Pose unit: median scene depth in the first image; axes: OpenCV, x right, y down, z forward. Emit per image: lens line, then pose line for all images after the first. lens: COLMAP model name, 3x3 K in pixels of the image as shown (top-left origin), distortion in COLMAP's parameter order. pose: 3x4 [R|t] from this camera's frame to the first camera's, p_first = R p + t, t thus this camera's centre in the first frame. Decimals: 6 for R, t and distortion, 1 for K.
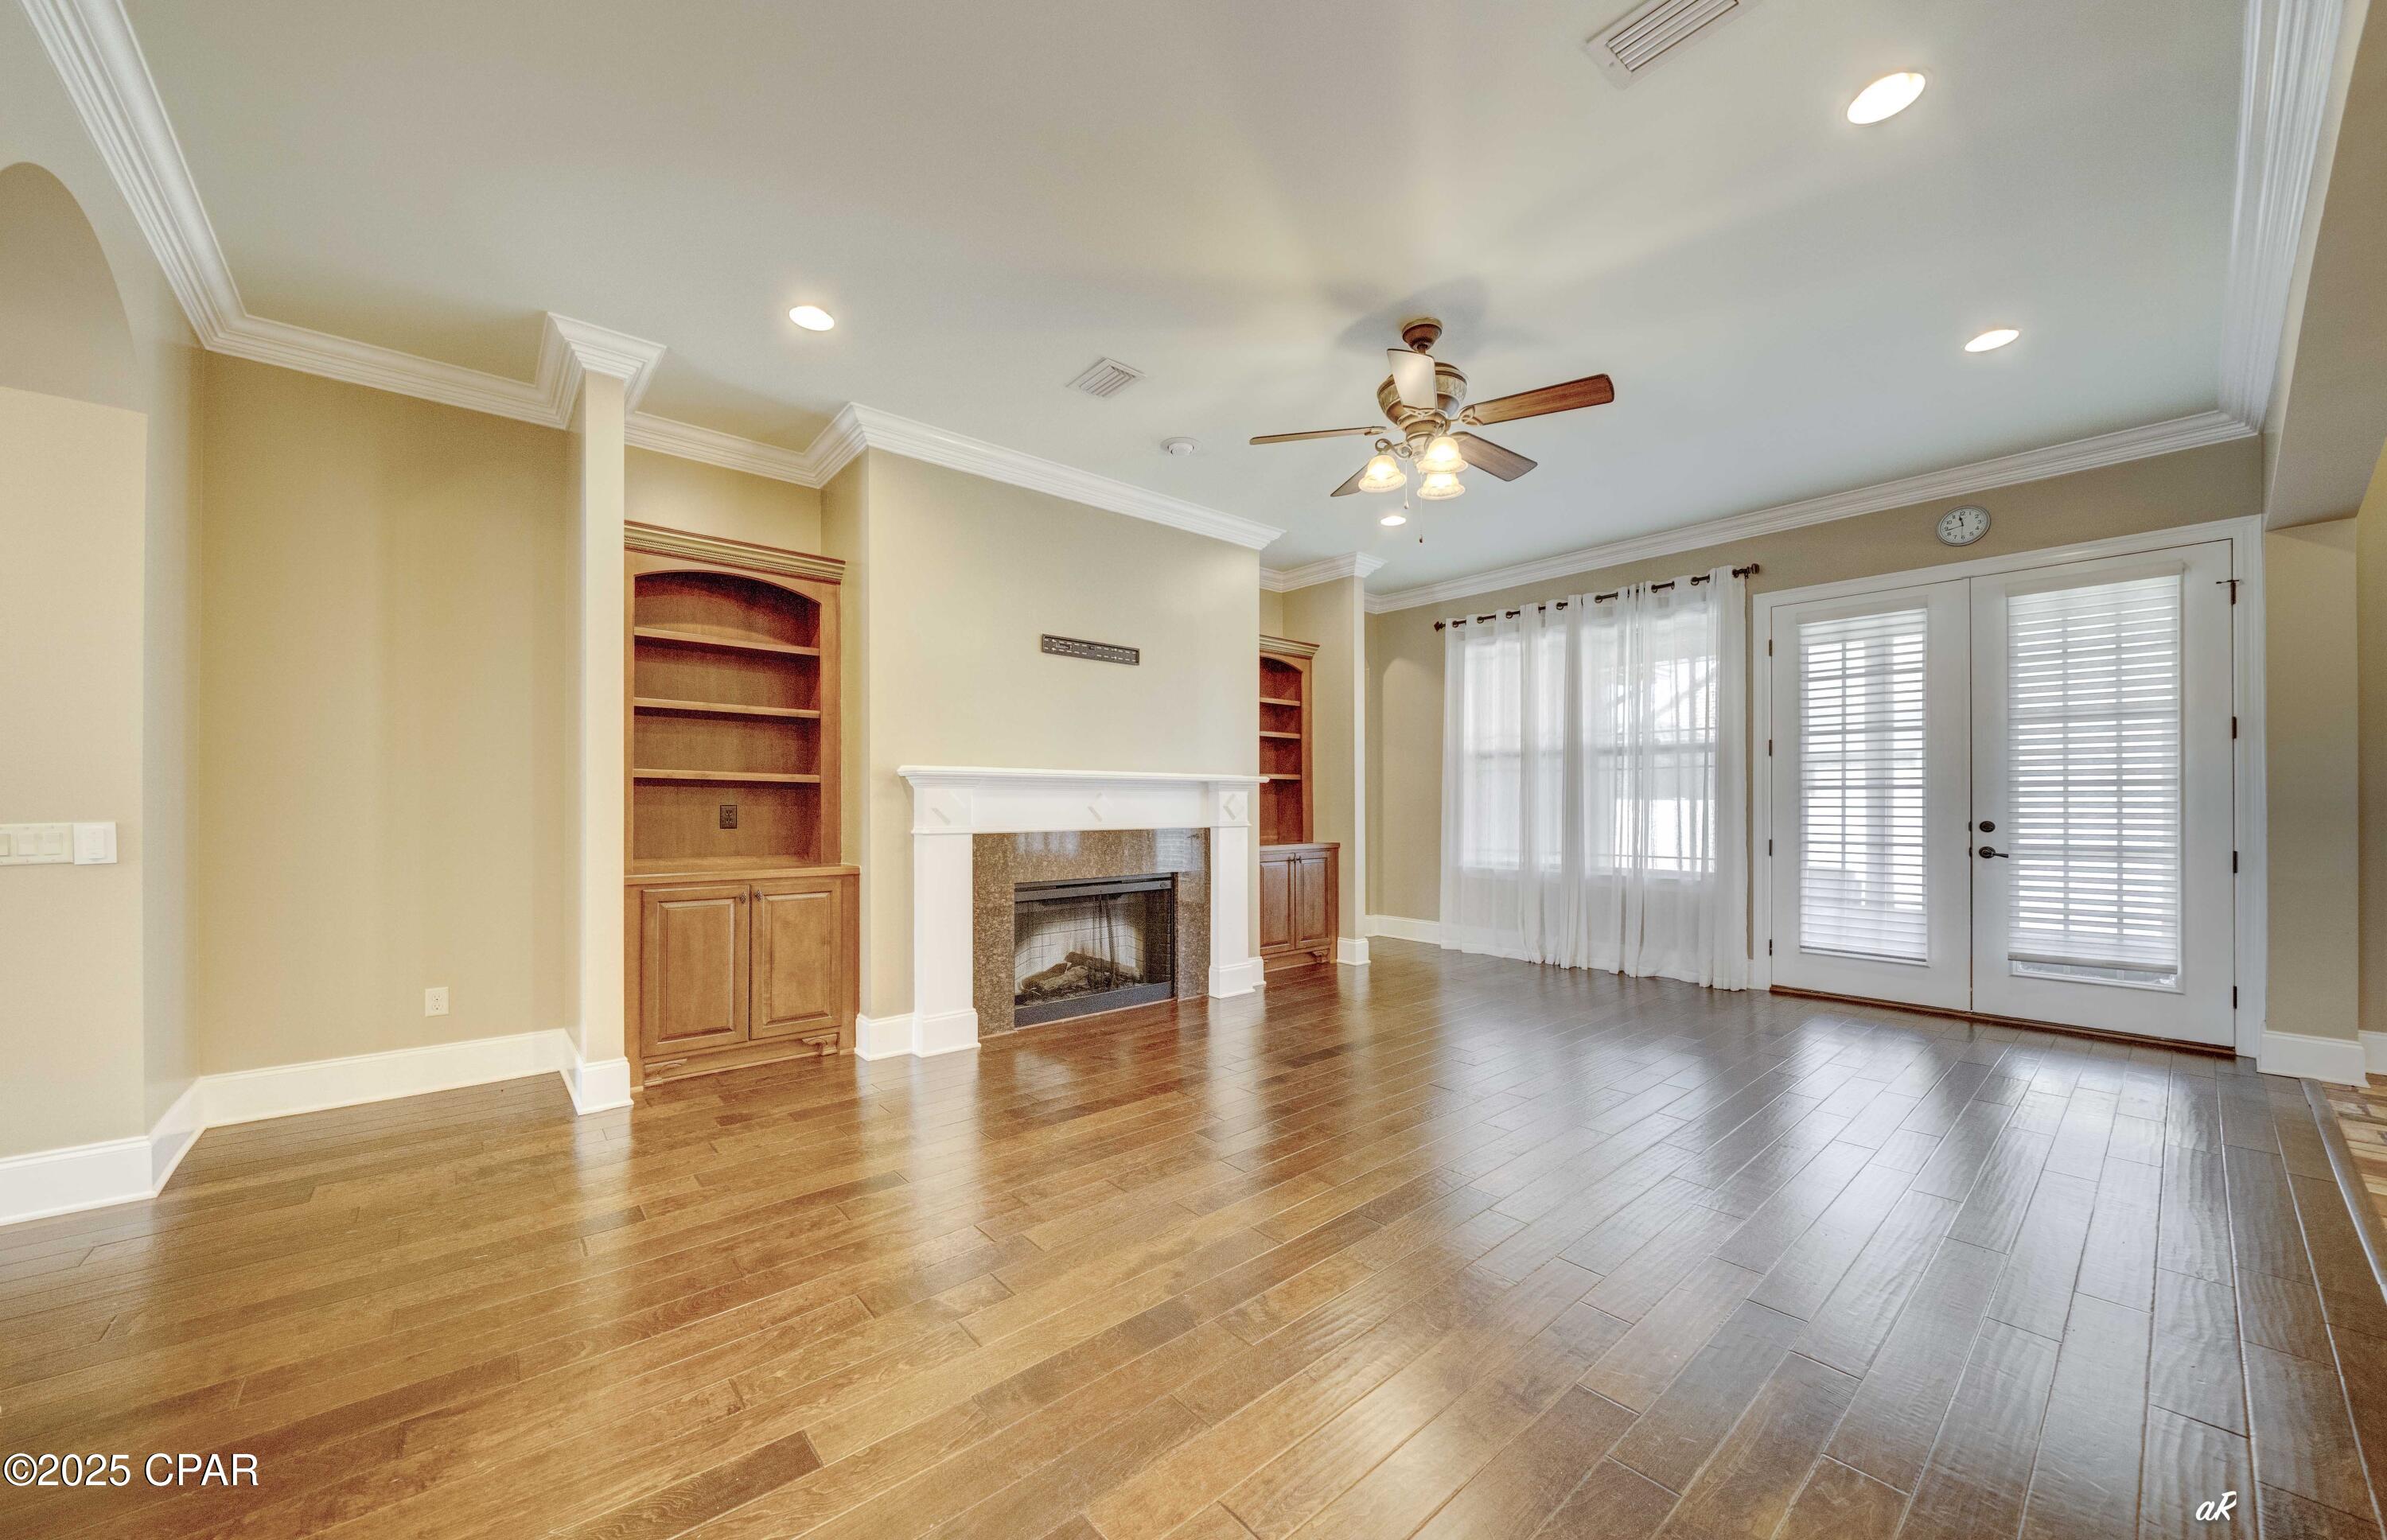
lens RADIAL K [[843.6, 0, 1174.2], [0, 843.6, 804.5], [0, 0, 1]] dist [-0.005707, -0.000273]
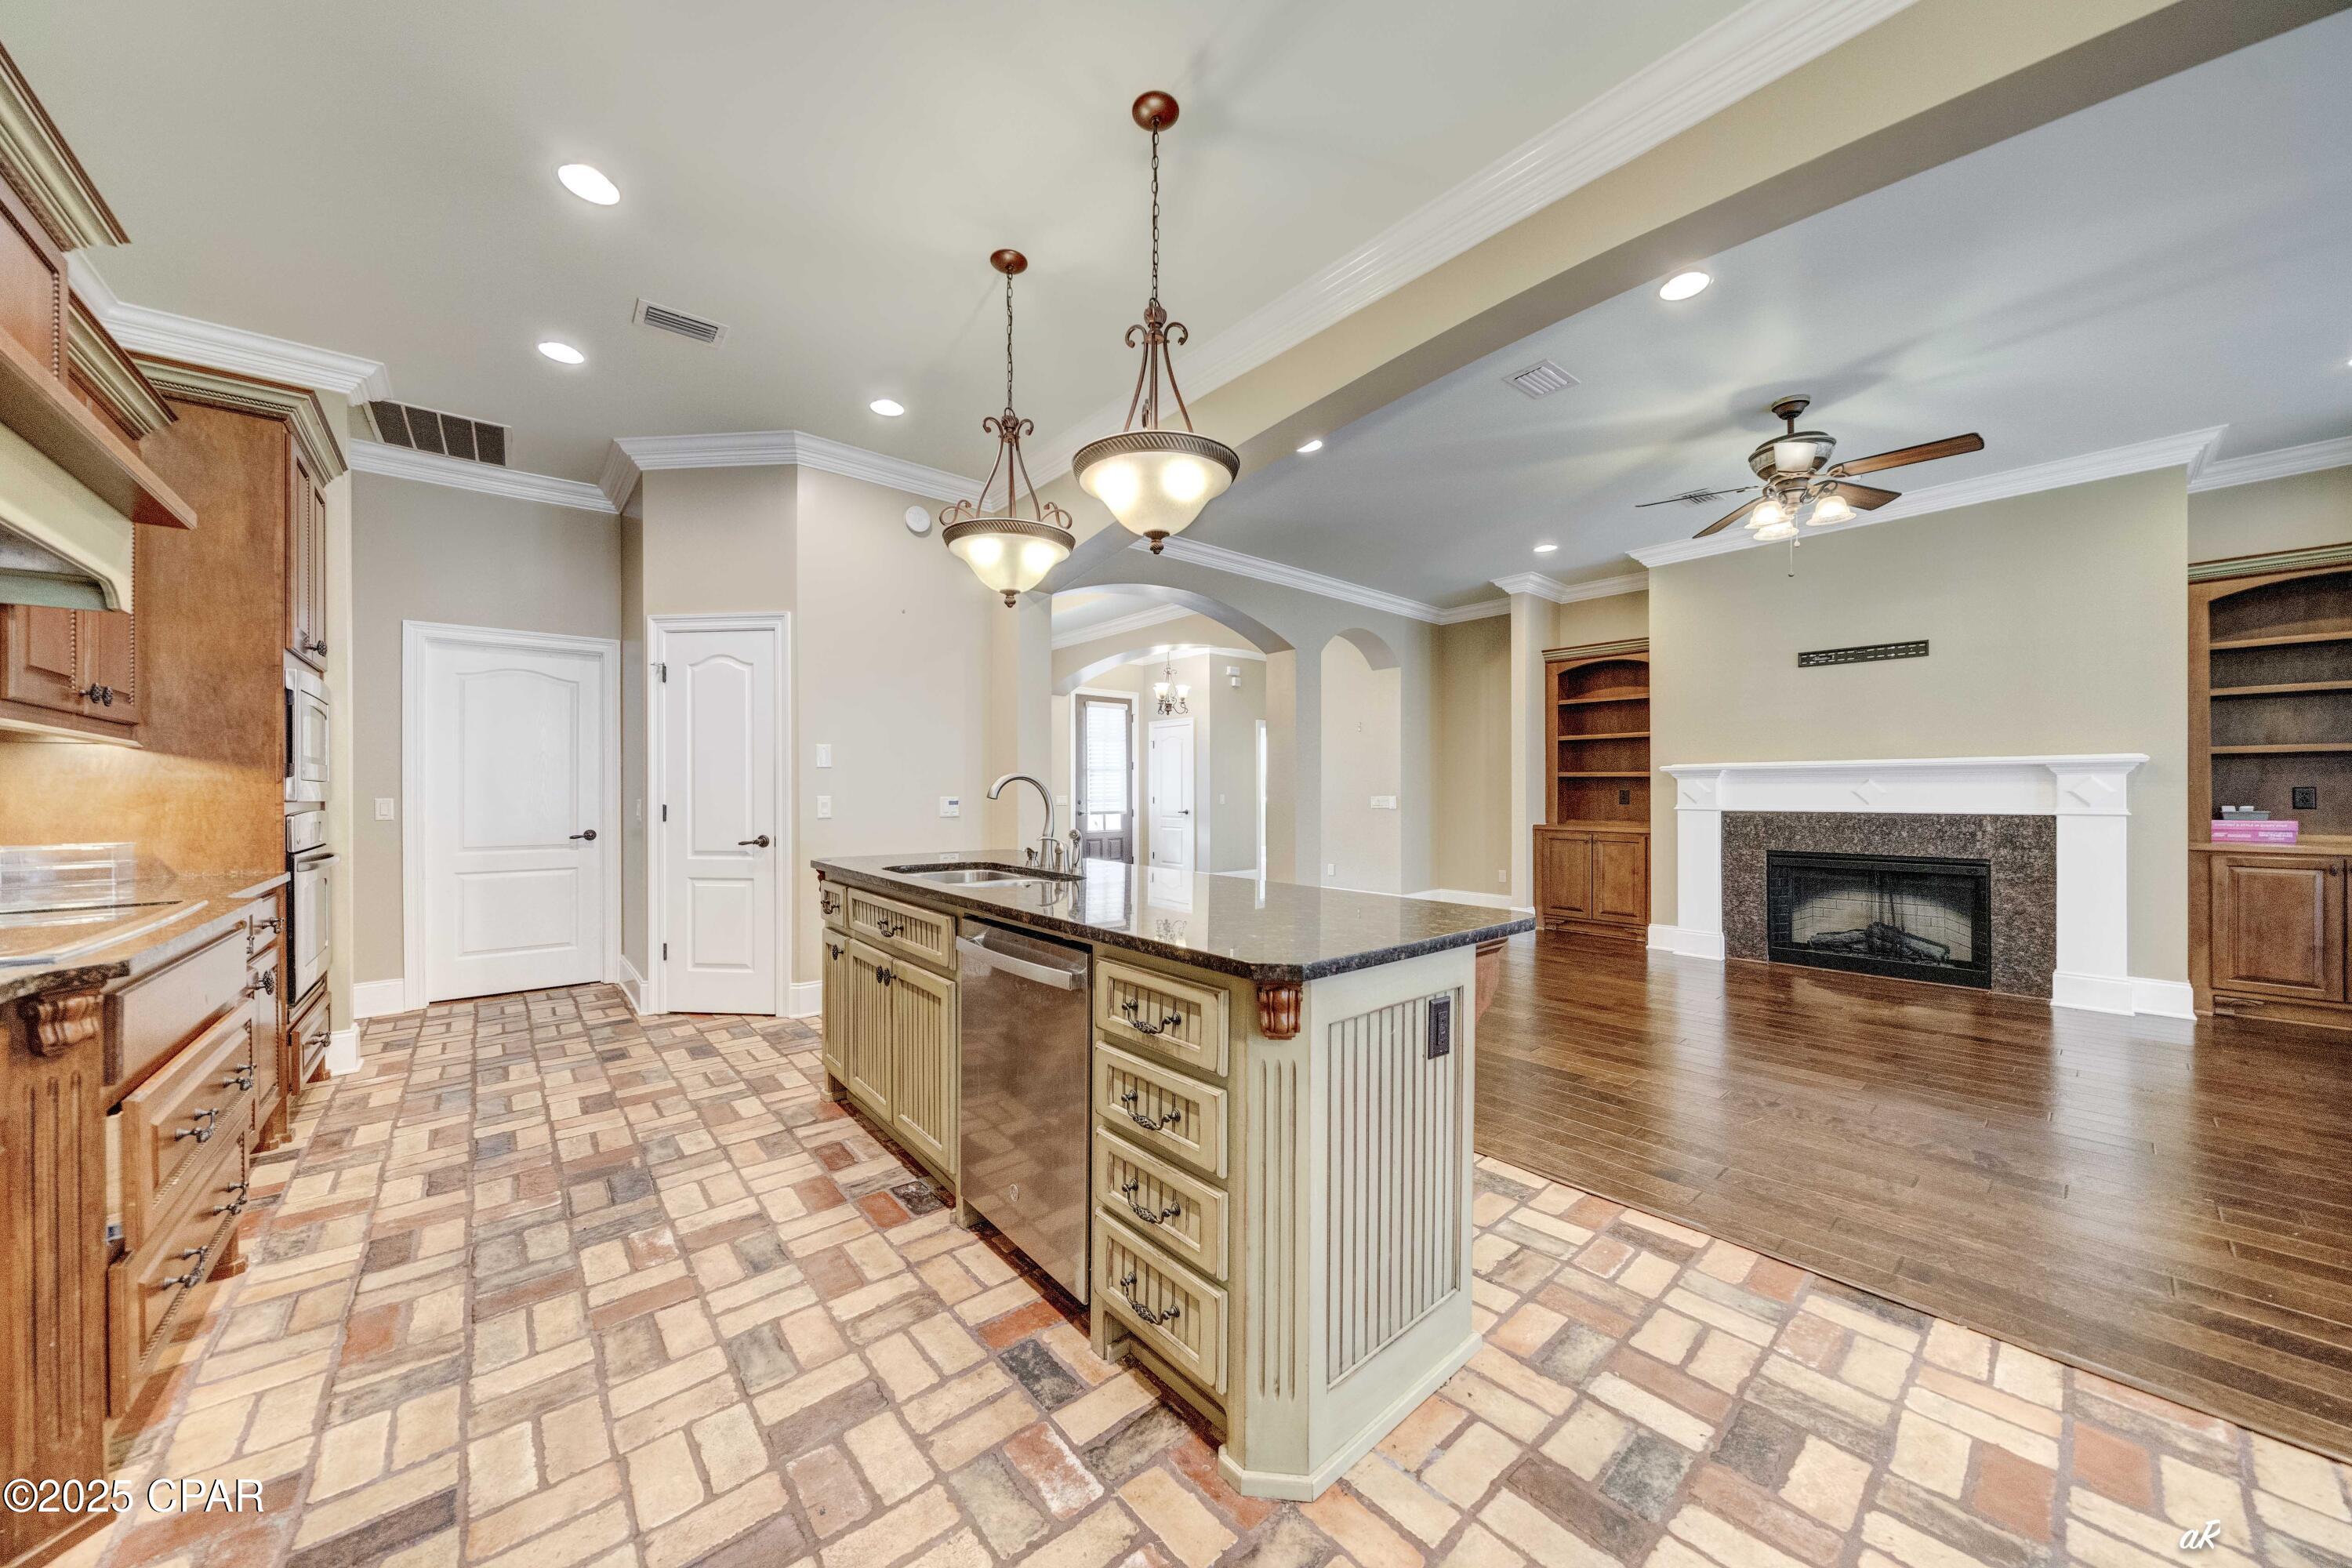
lens RADIAL K [[811.9, 0, 1159.6], [0, 811.9, 792.3], [0, 0, 1]] dist [-0.007122, 0.000035]
pose [[-0.002072, -0.000725, -0.999998, 0.962429], [0.000427, 1.000000, -0.000726, 0.003735], [0.999998, -0.000429, -0.002072, 0.051873]]
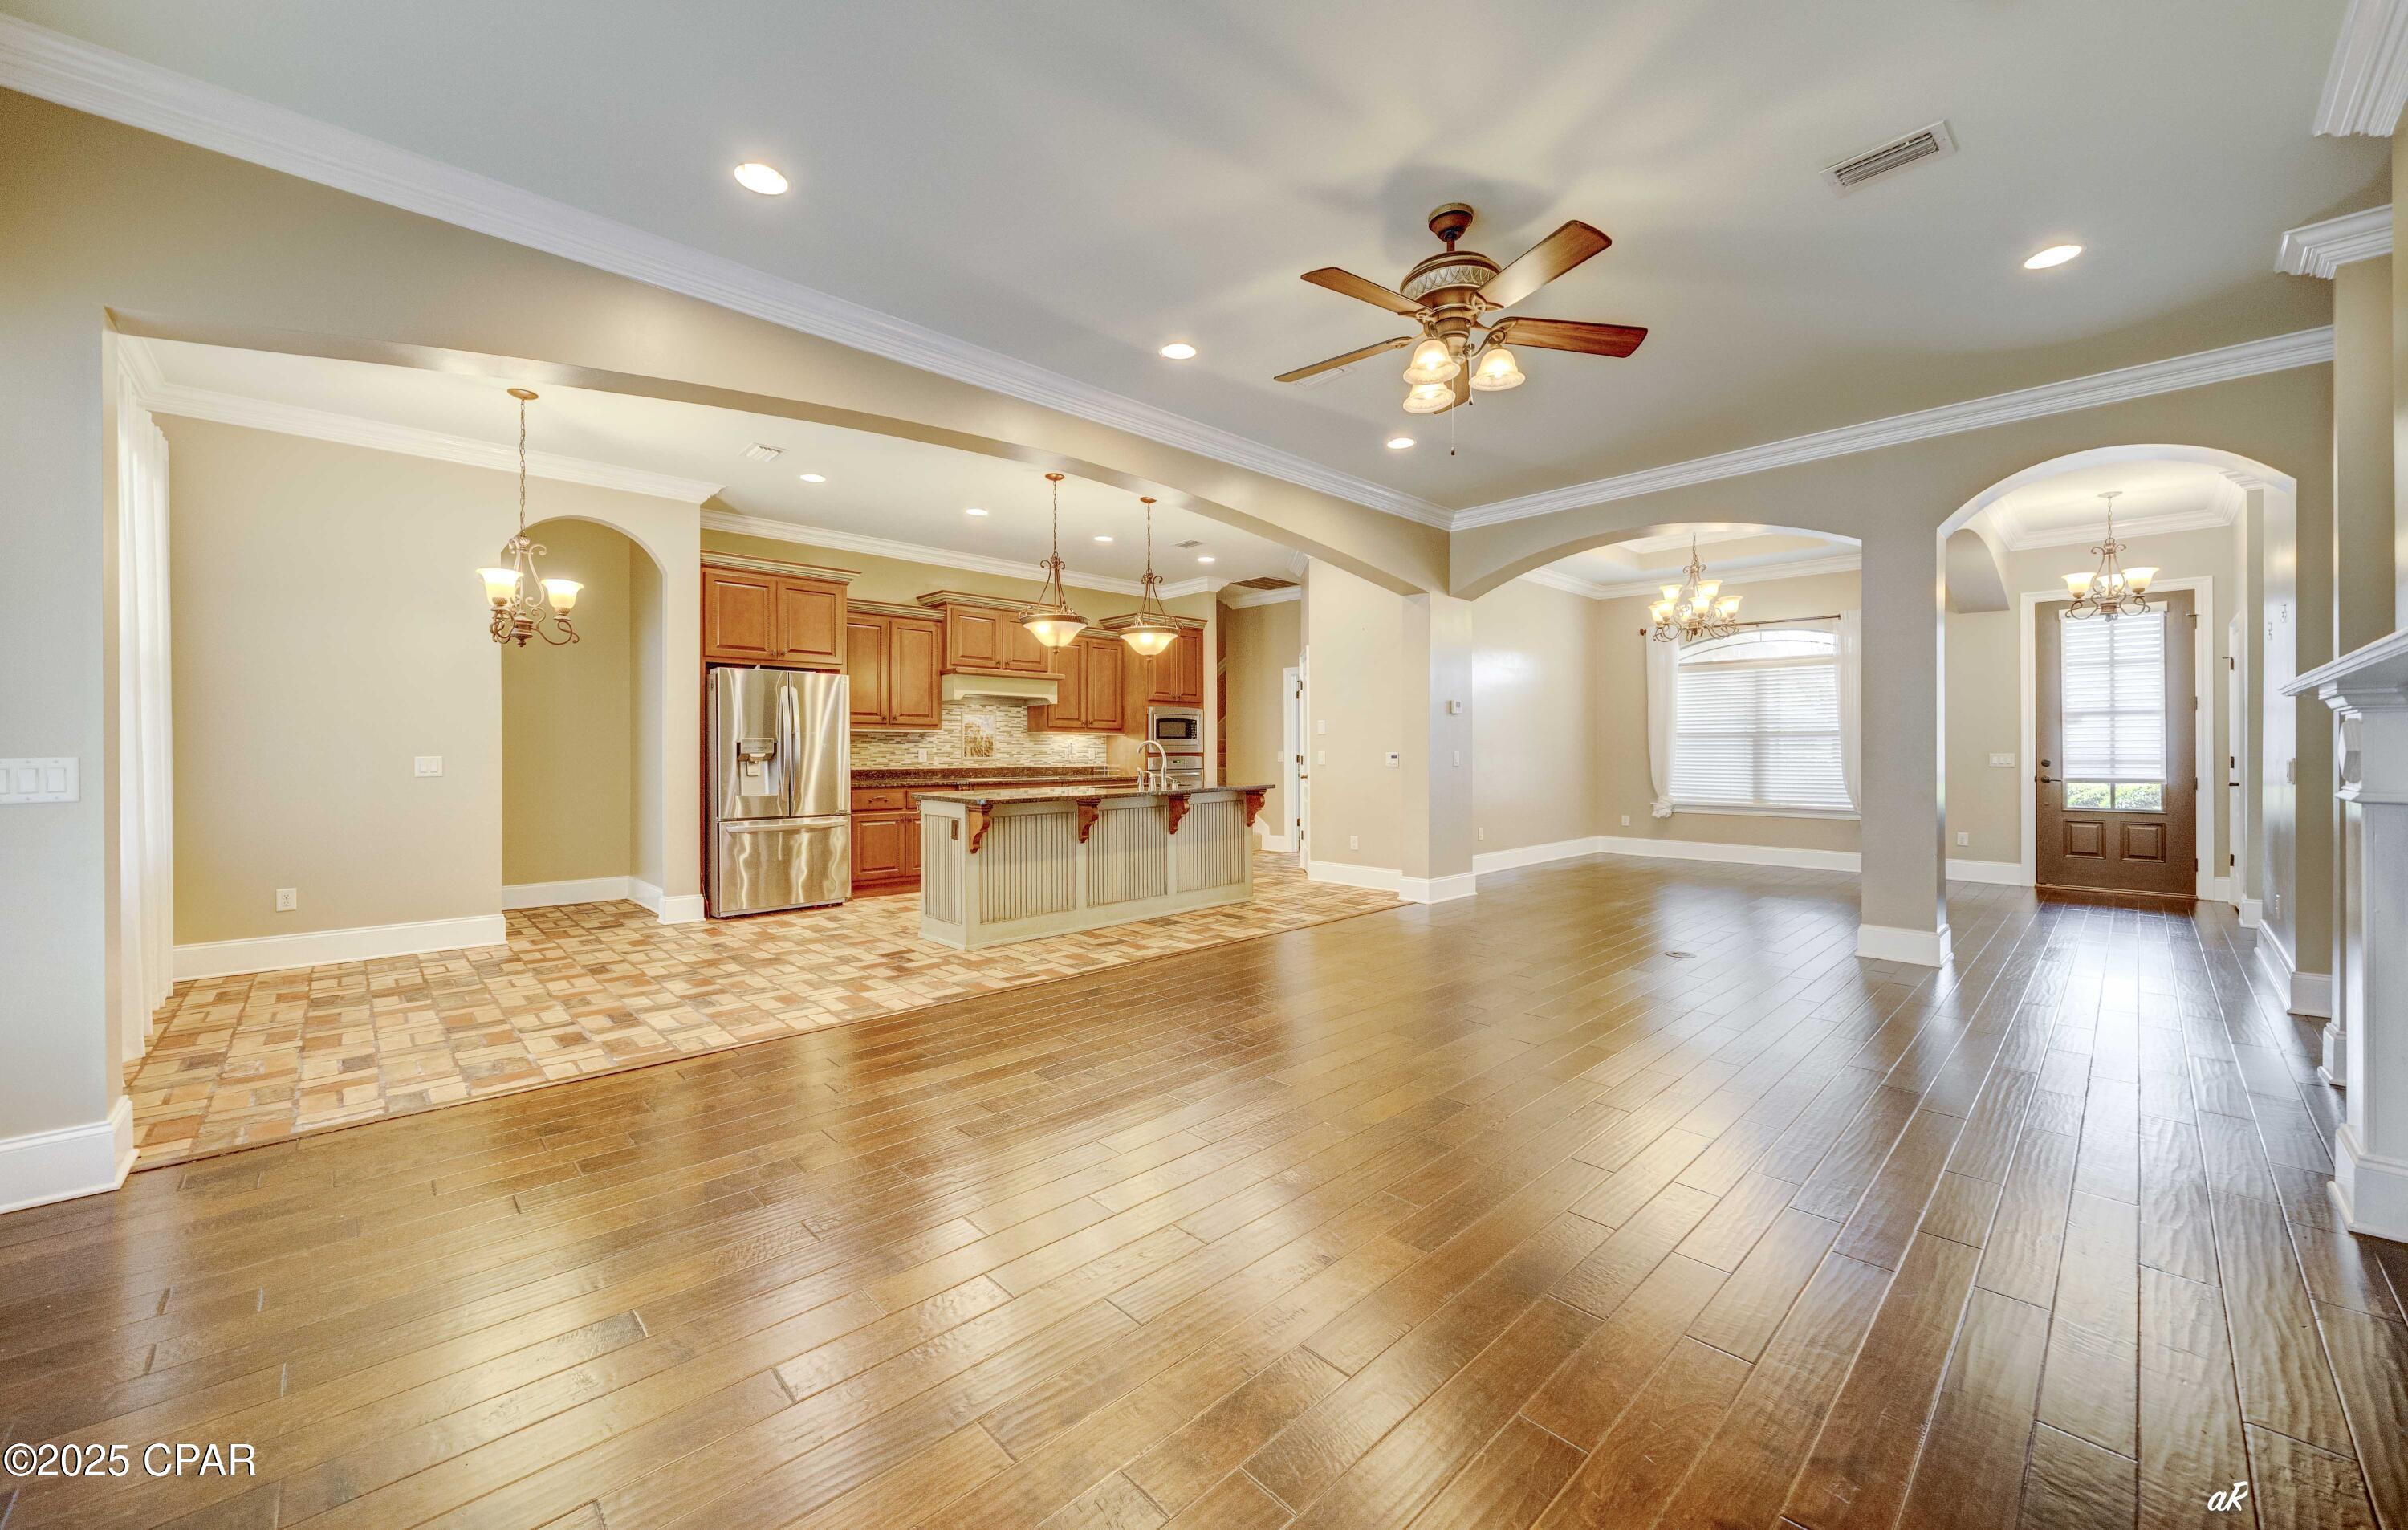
lens RADIAL K [[871.7, 0, 1206.2], [0, 871.7, 746.2], [0, 0, 1]] dist [0.001226, 0.000251]
pose [[-0.997211, 0.001156, -0.074628, 0.405654], [0.001430, 0.999992, -0.003618, 0.002006], [0.074624, -0.003715, -0.997205, 1.243733]]
